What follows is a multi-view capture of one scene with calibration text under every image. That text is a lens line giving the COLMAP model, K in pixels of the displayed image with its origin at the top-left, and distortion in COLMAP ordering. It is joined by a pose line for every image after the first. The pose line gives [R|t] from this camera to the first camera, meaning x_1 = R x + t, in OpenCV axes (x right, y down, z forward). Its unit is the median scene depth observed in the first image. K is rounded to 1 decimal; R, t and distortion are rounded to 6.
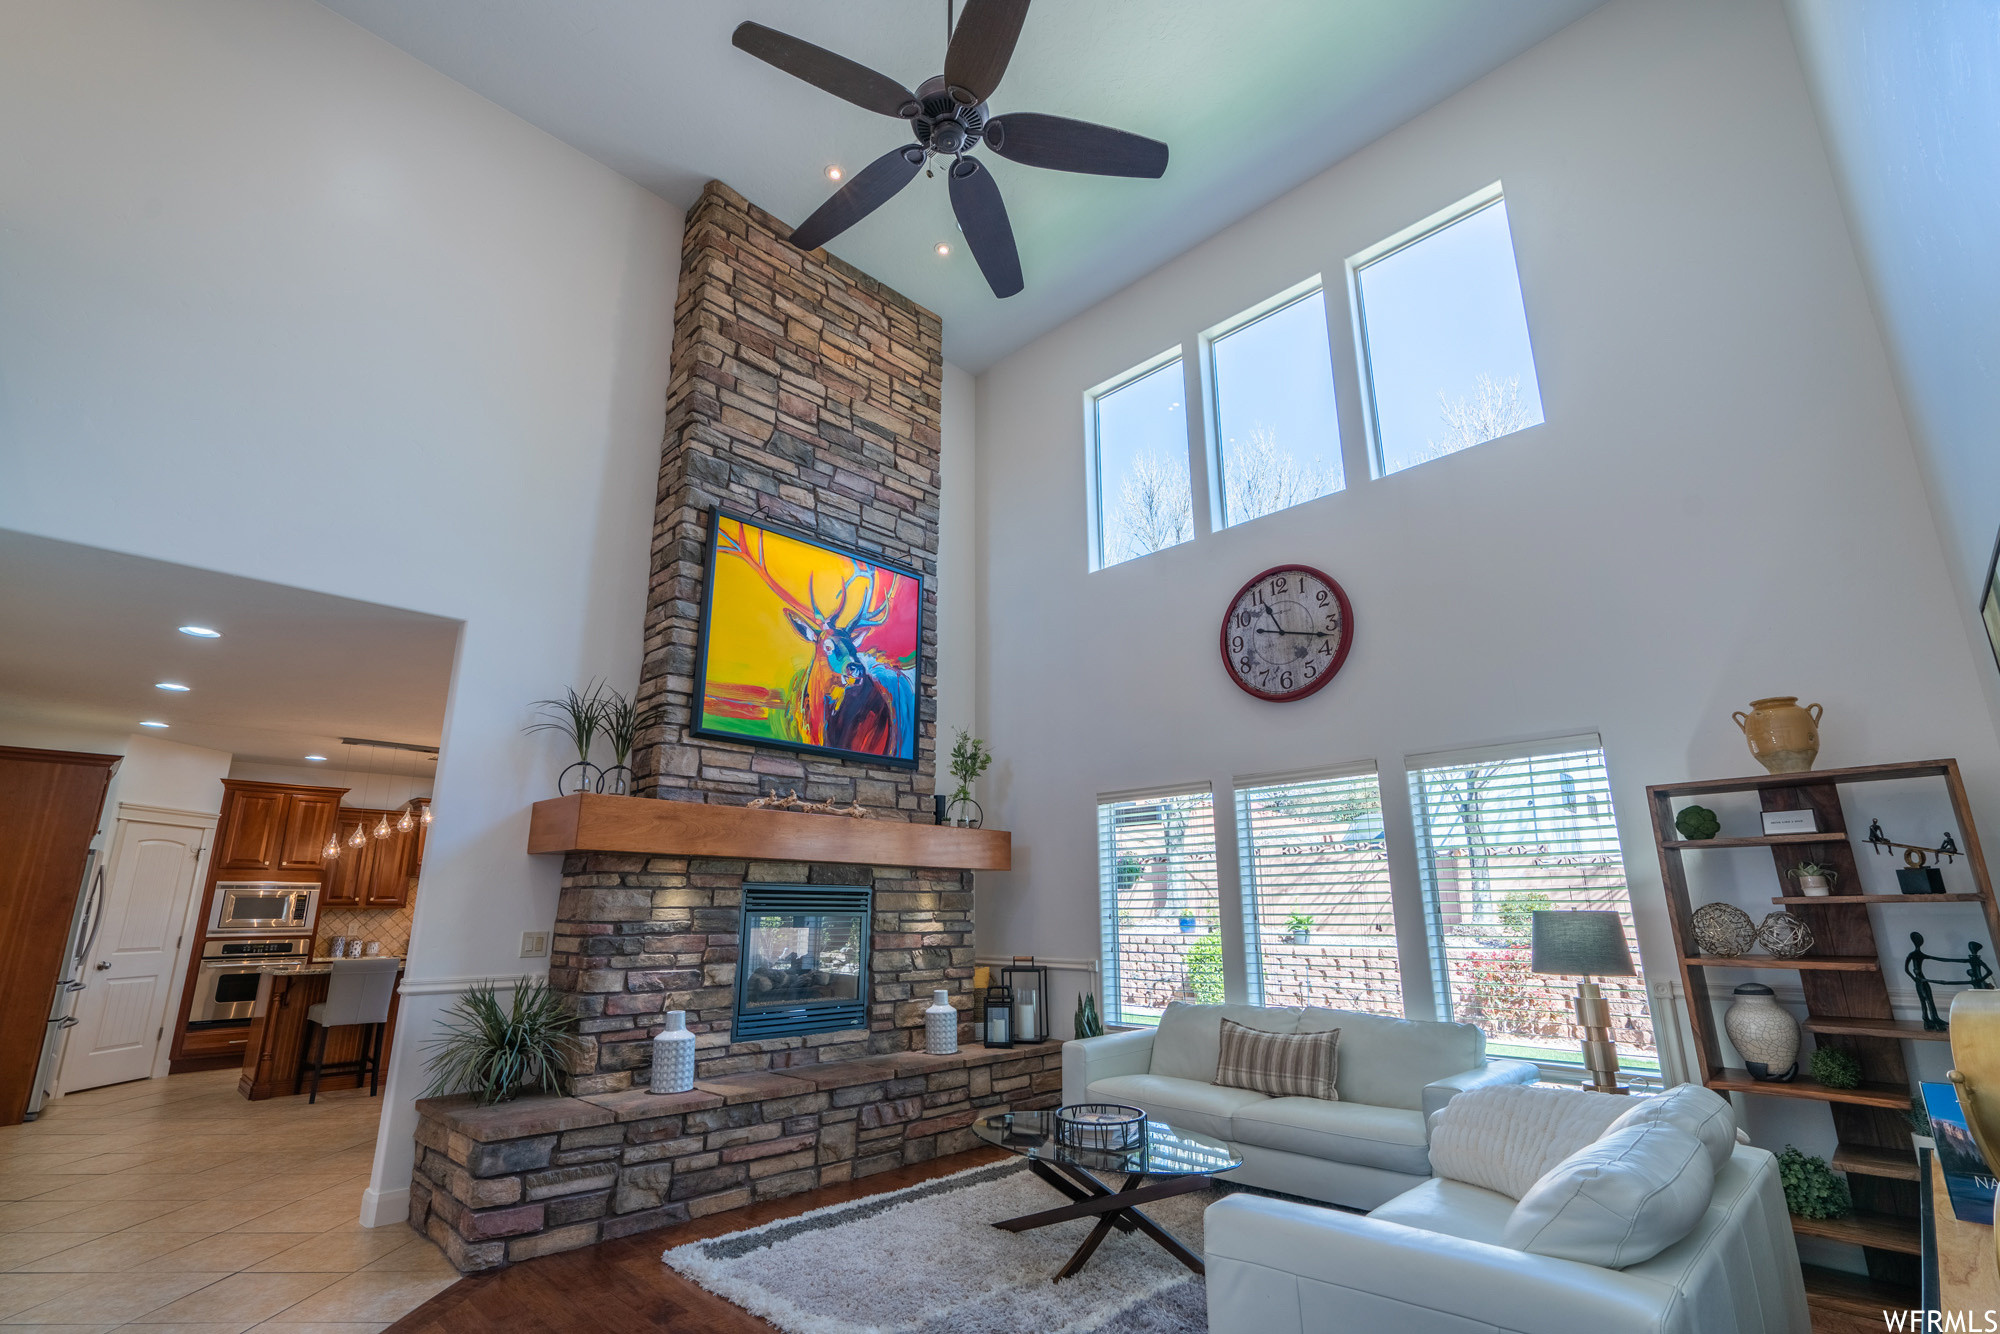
lens RADIAL K [[899.5, 0, 1000.7], [0, 899.5, 680.7], [0, 0, 1]] dist [-0.003470, 0.002261]
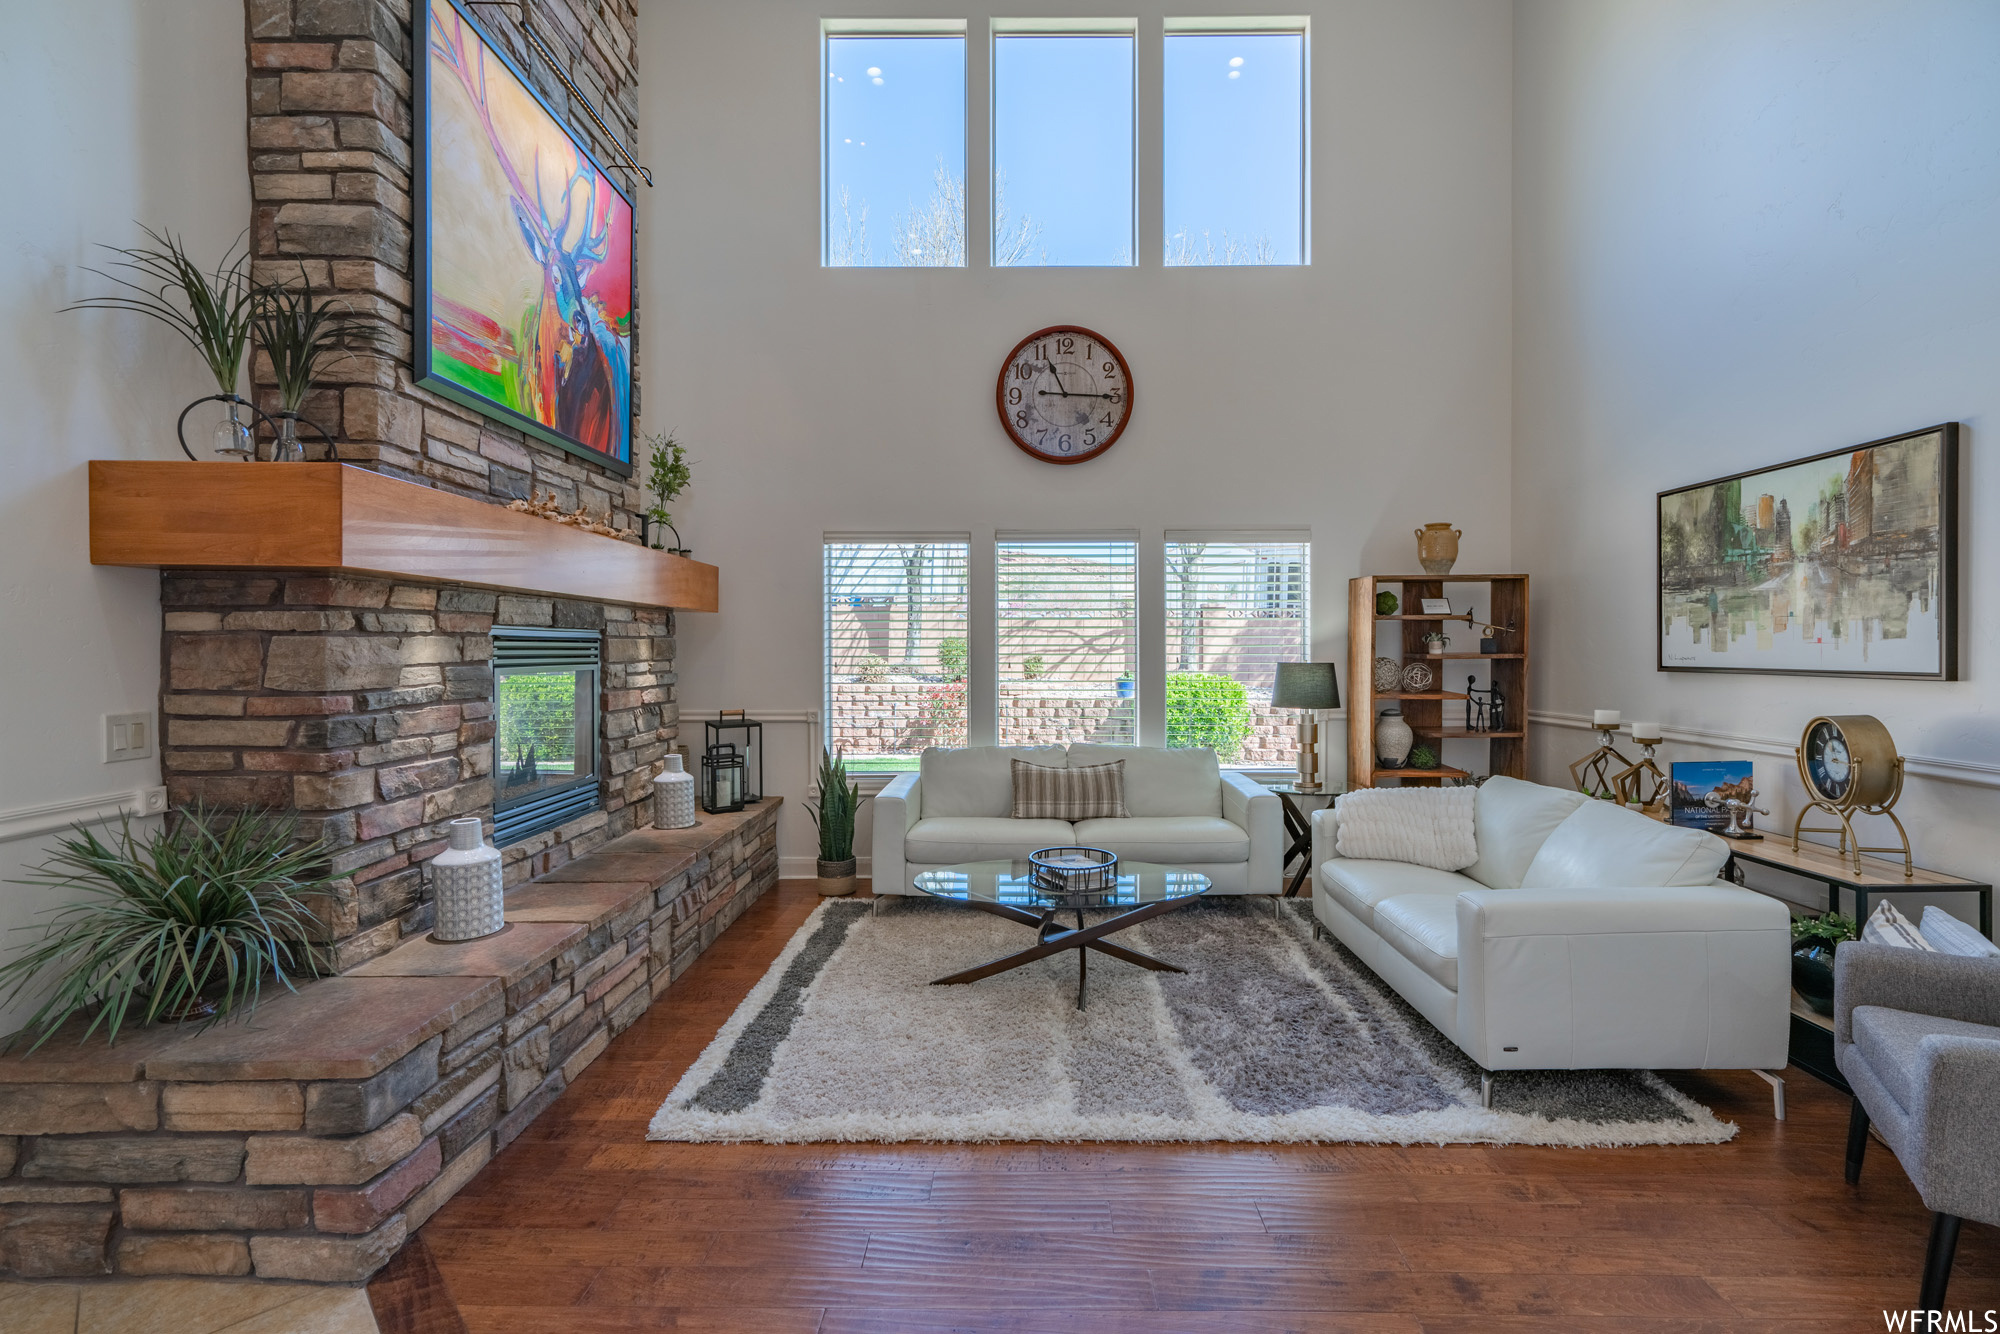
lens RADIAL K [[899.5, 0, 1006.7], [0, 899.5, 655.8], [0, 0, 1]] dist [-0.003470, 0.002261]
pose [[0.720576, -0.004327, 0.693363, -0.454729], [-0.176292, 0.965976, 0.189240, 0.052583], [-0.670590, -0.258596, 0.695296, 0.271968]]
